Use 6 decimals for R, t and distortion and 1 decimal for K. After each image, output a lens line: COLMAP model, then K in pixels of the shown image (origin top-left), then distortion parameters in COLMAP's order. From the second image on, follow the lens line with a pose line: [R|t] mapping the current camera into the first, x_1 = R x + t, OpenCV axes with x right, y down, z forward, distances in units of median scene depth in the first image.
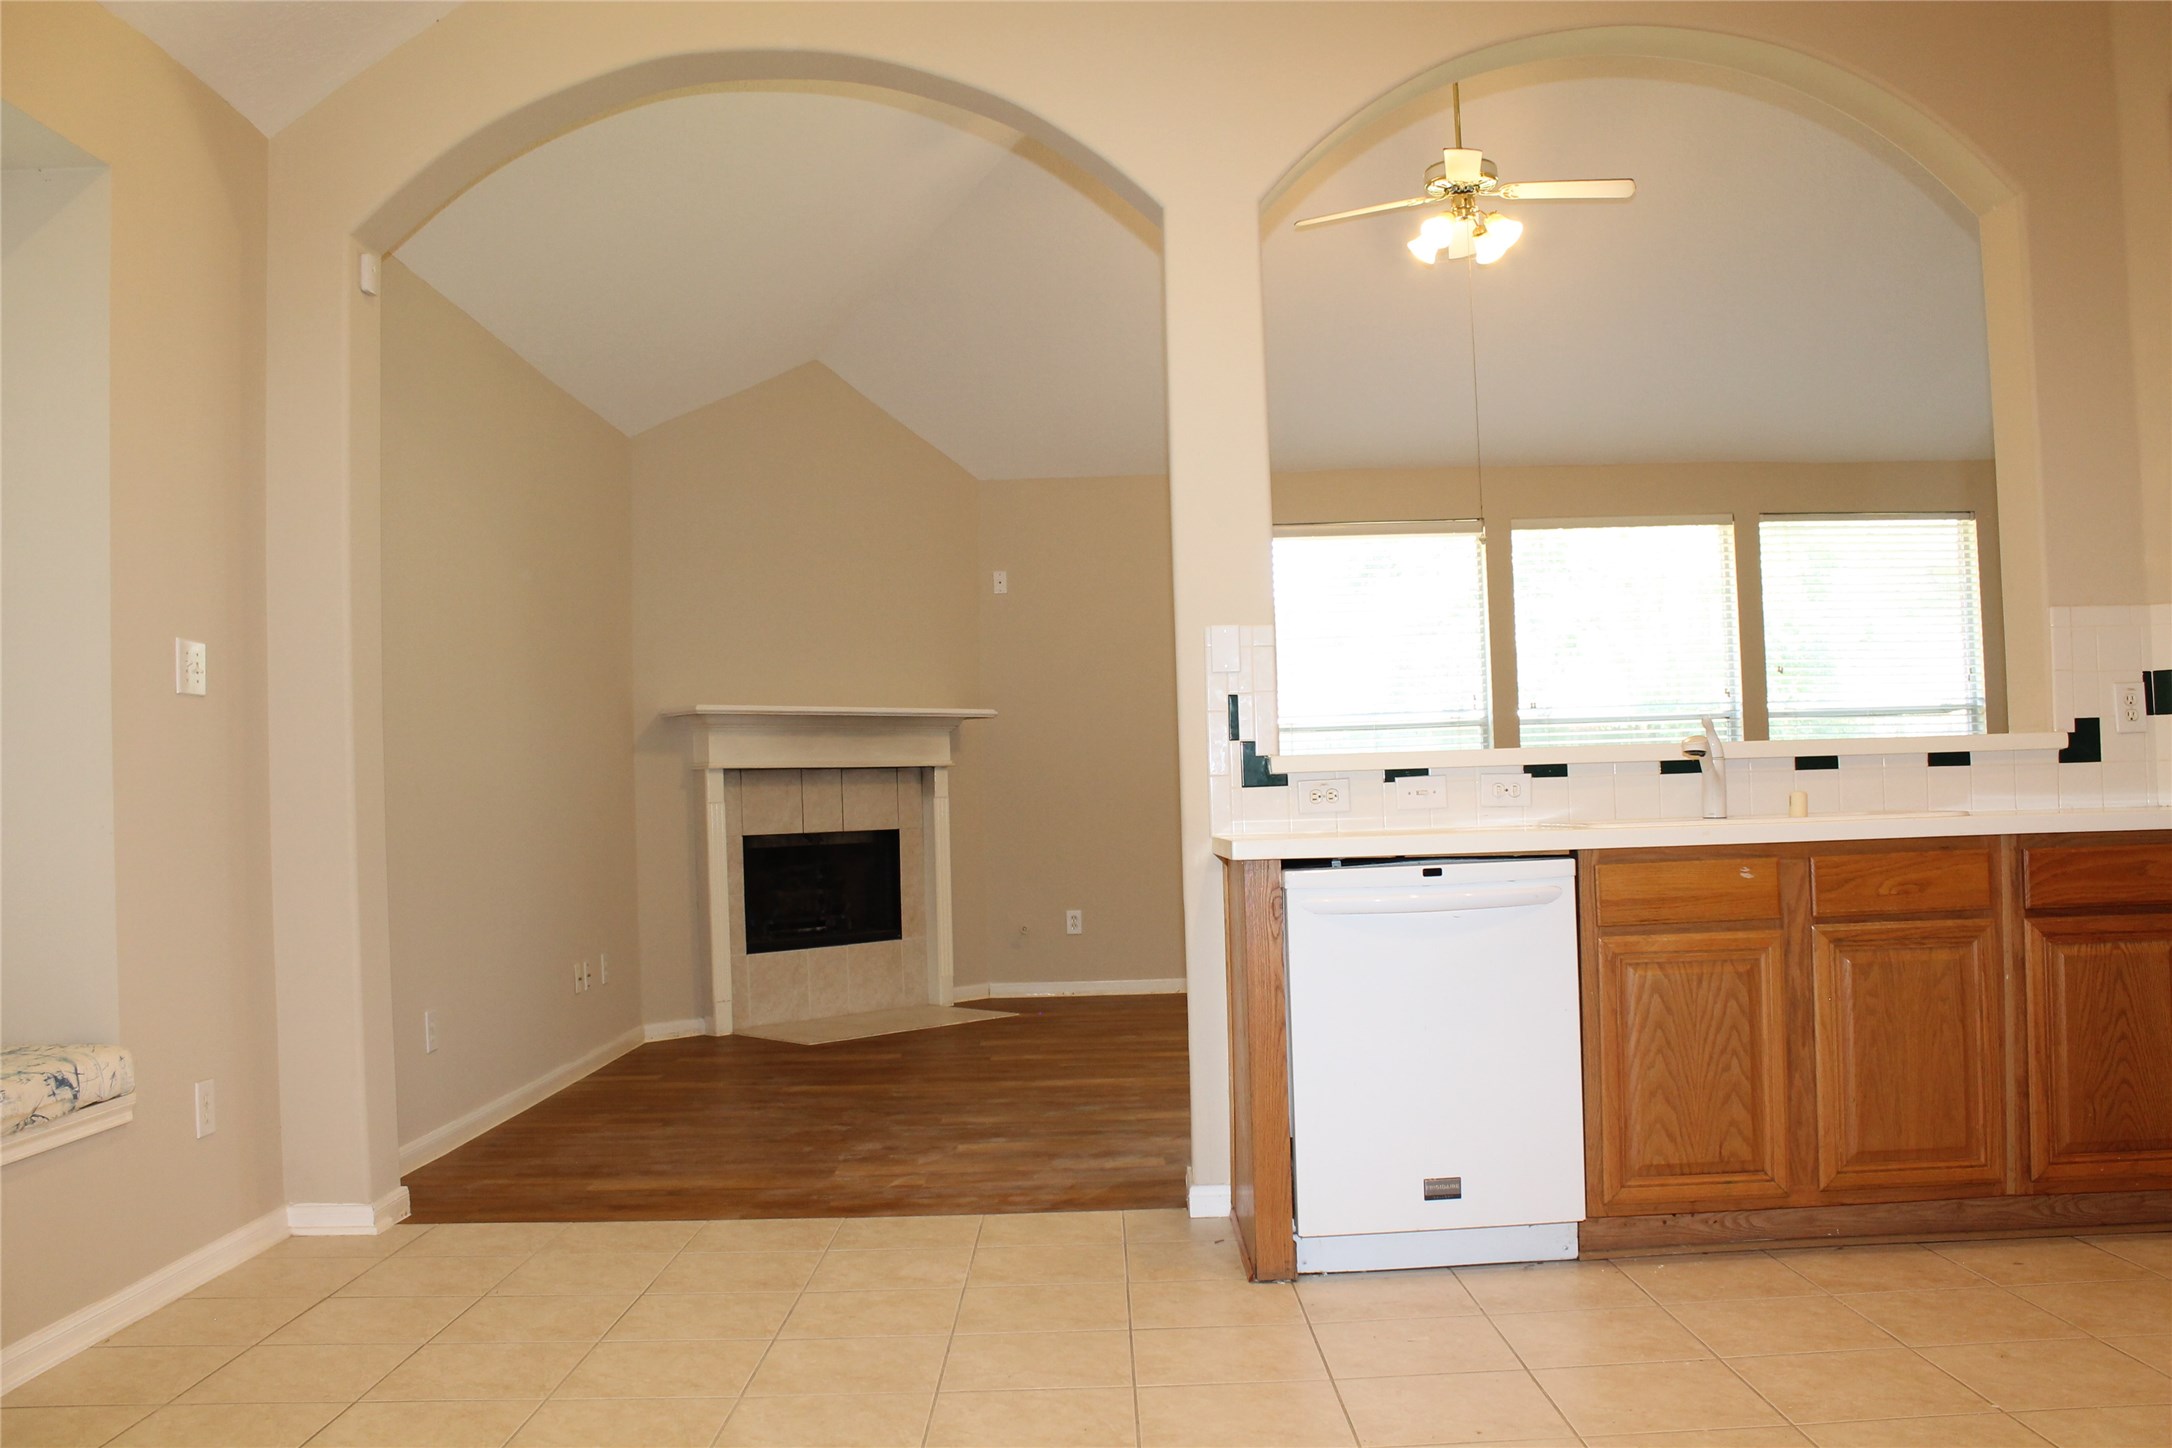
lens RADIAL K [[1841.1, 0, 1094.6], [0, 1841.1, 736.6], [0, 0, 1]] dist [-0.164686, 0.150289]
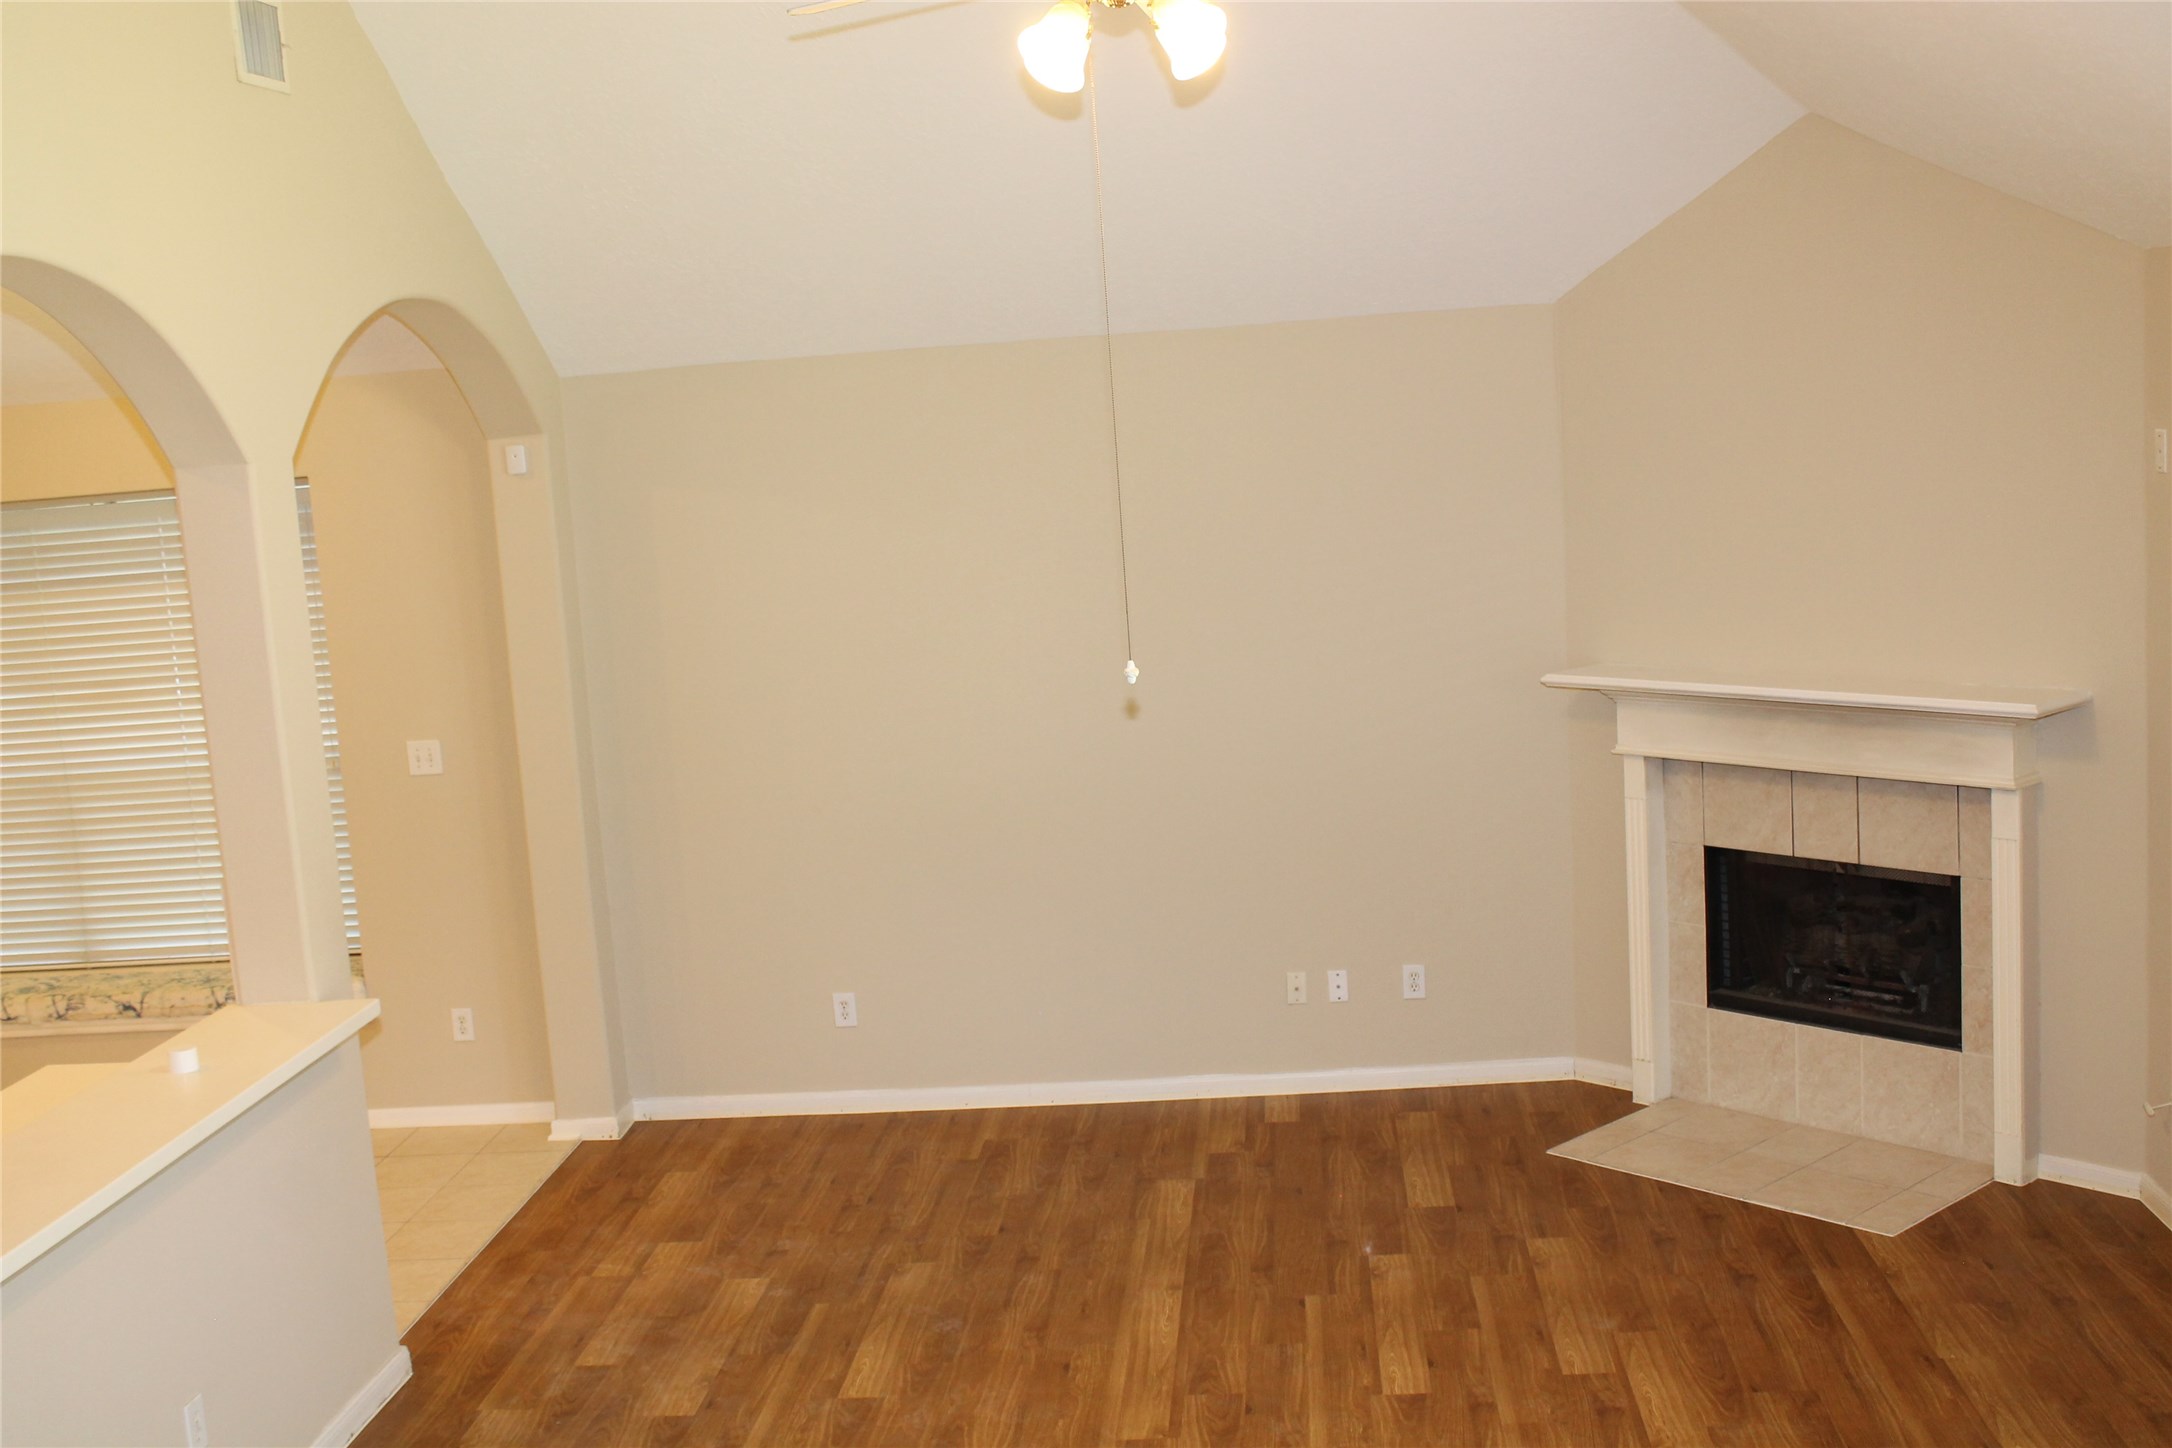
lens RADIAL K [[2184.6, 0, 1055.2], [0, 2184.6, 718.3], [0, 0, 1]] dist [-0.135141, 0.215156]
pose [[-0.098656, 0.160748, -0.982053, 0.639757], [0.111362, 0.982451, 0.149626, -0.146021], [0.988871, -0.094602, -0.114826, 0.836203]]
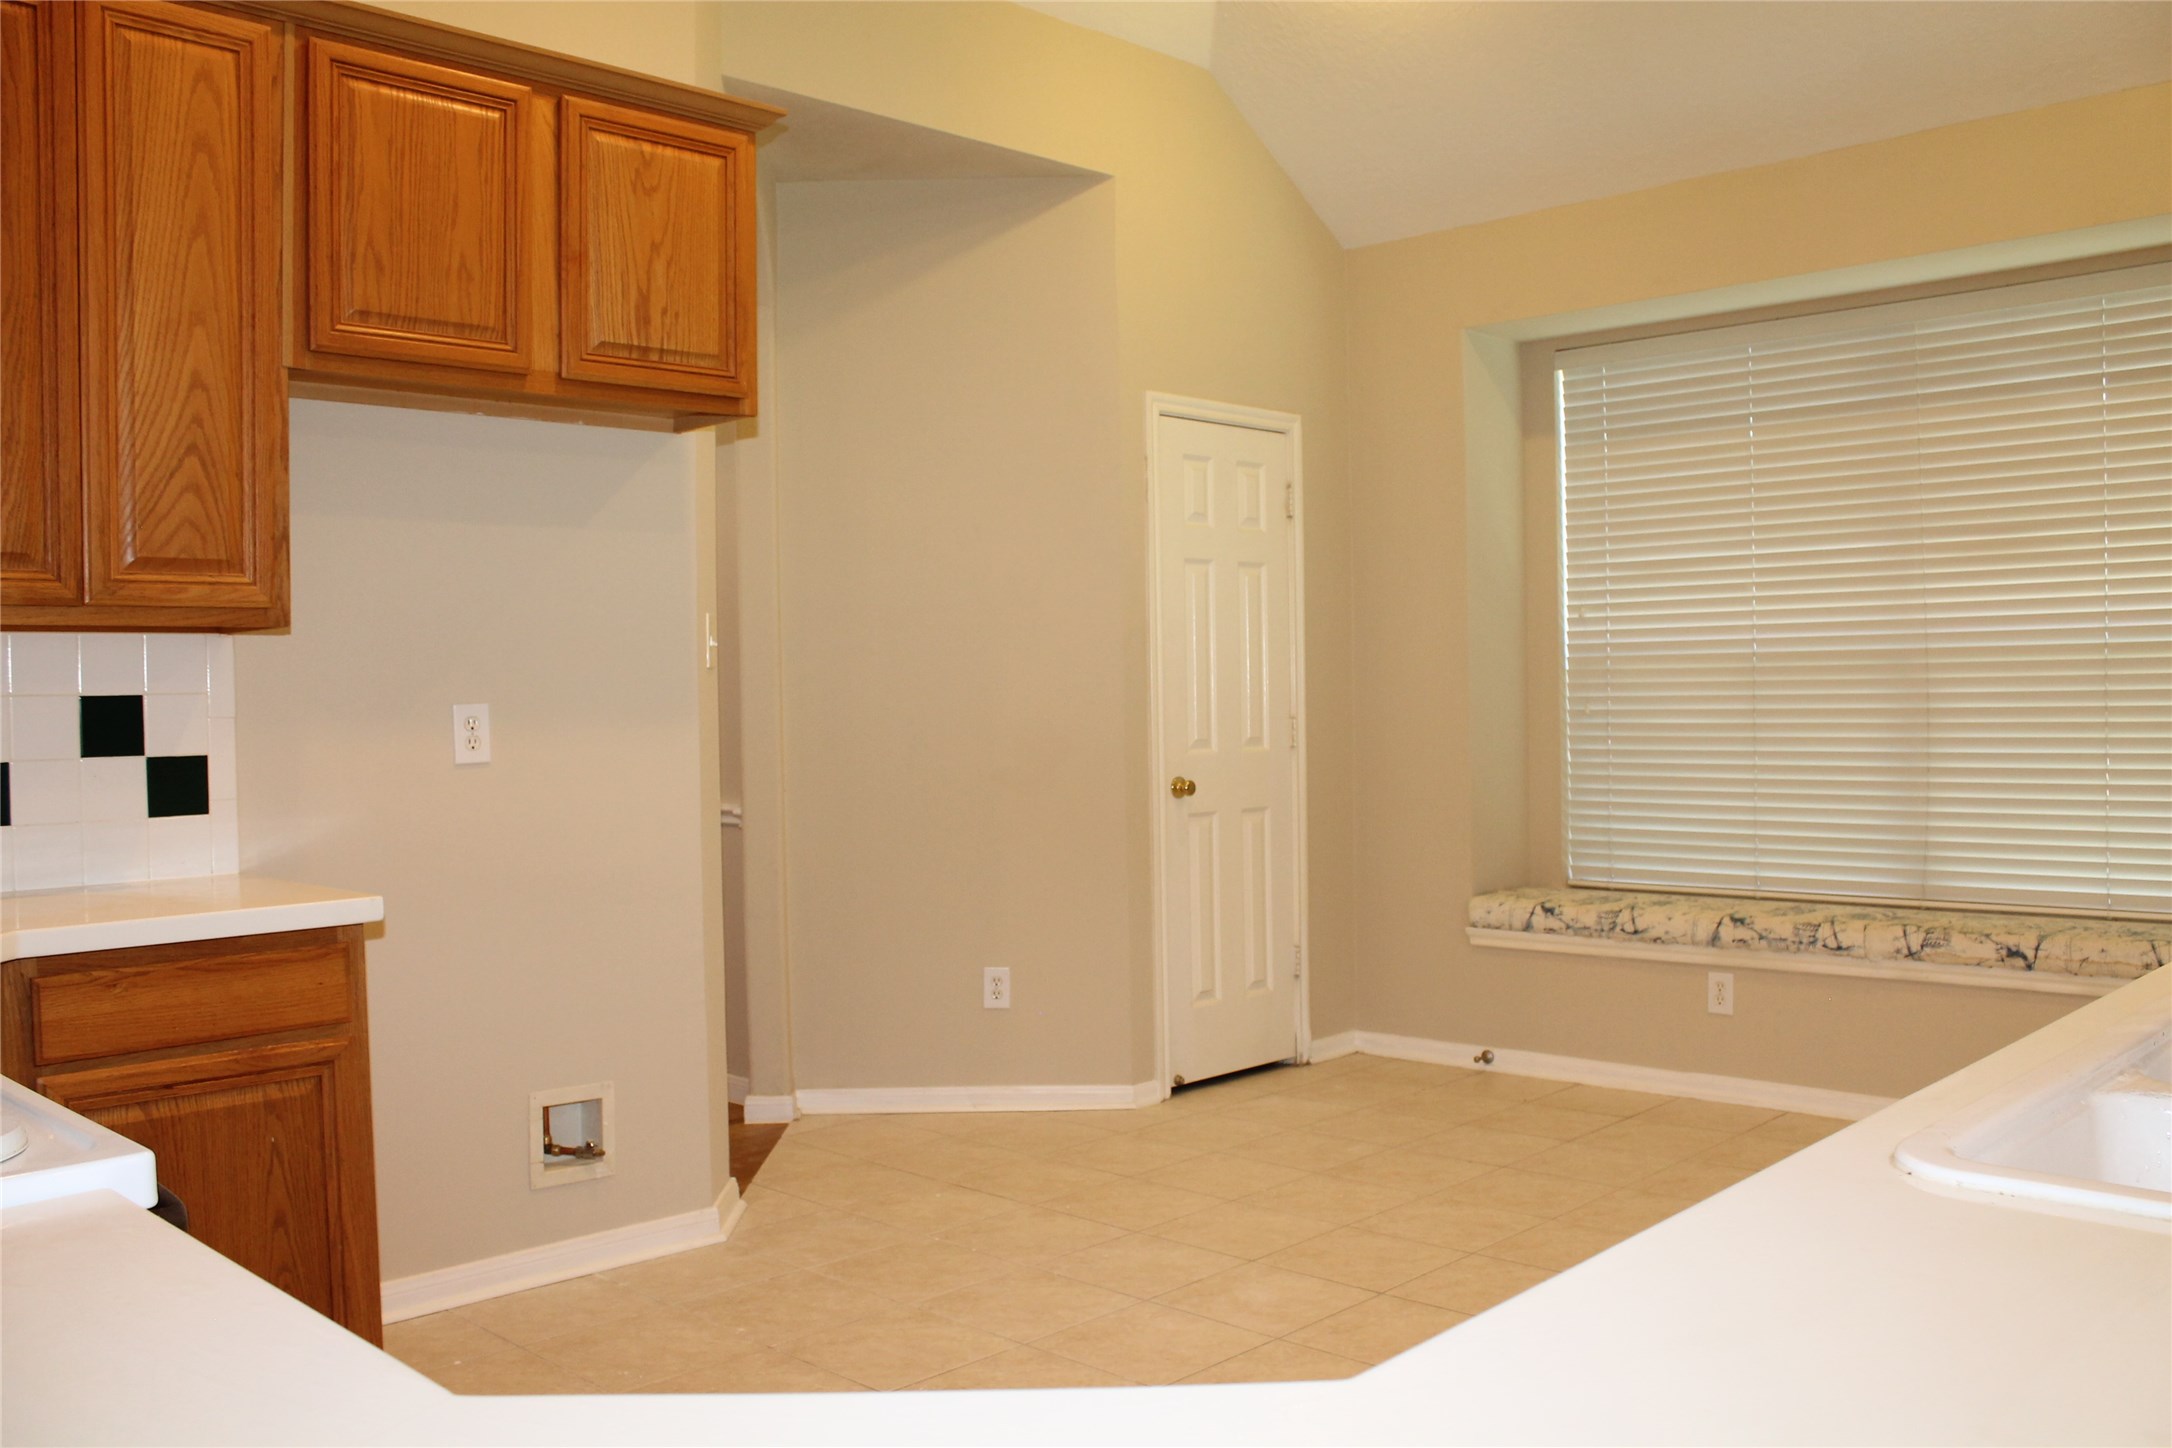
lens RADIAL K [[1841.1, 0, 1094.6], [0, 1841.1, 736.6], [0, 0, 1]] dist [-0.164686, 0.150289]
pose [[-0.705322, 0.051044, -0.707047, 0.365529], [0.056794, 0.998267, 0.015413, -0.016338], [0.706608, -0.029285, -0.706999, 0.499645]]
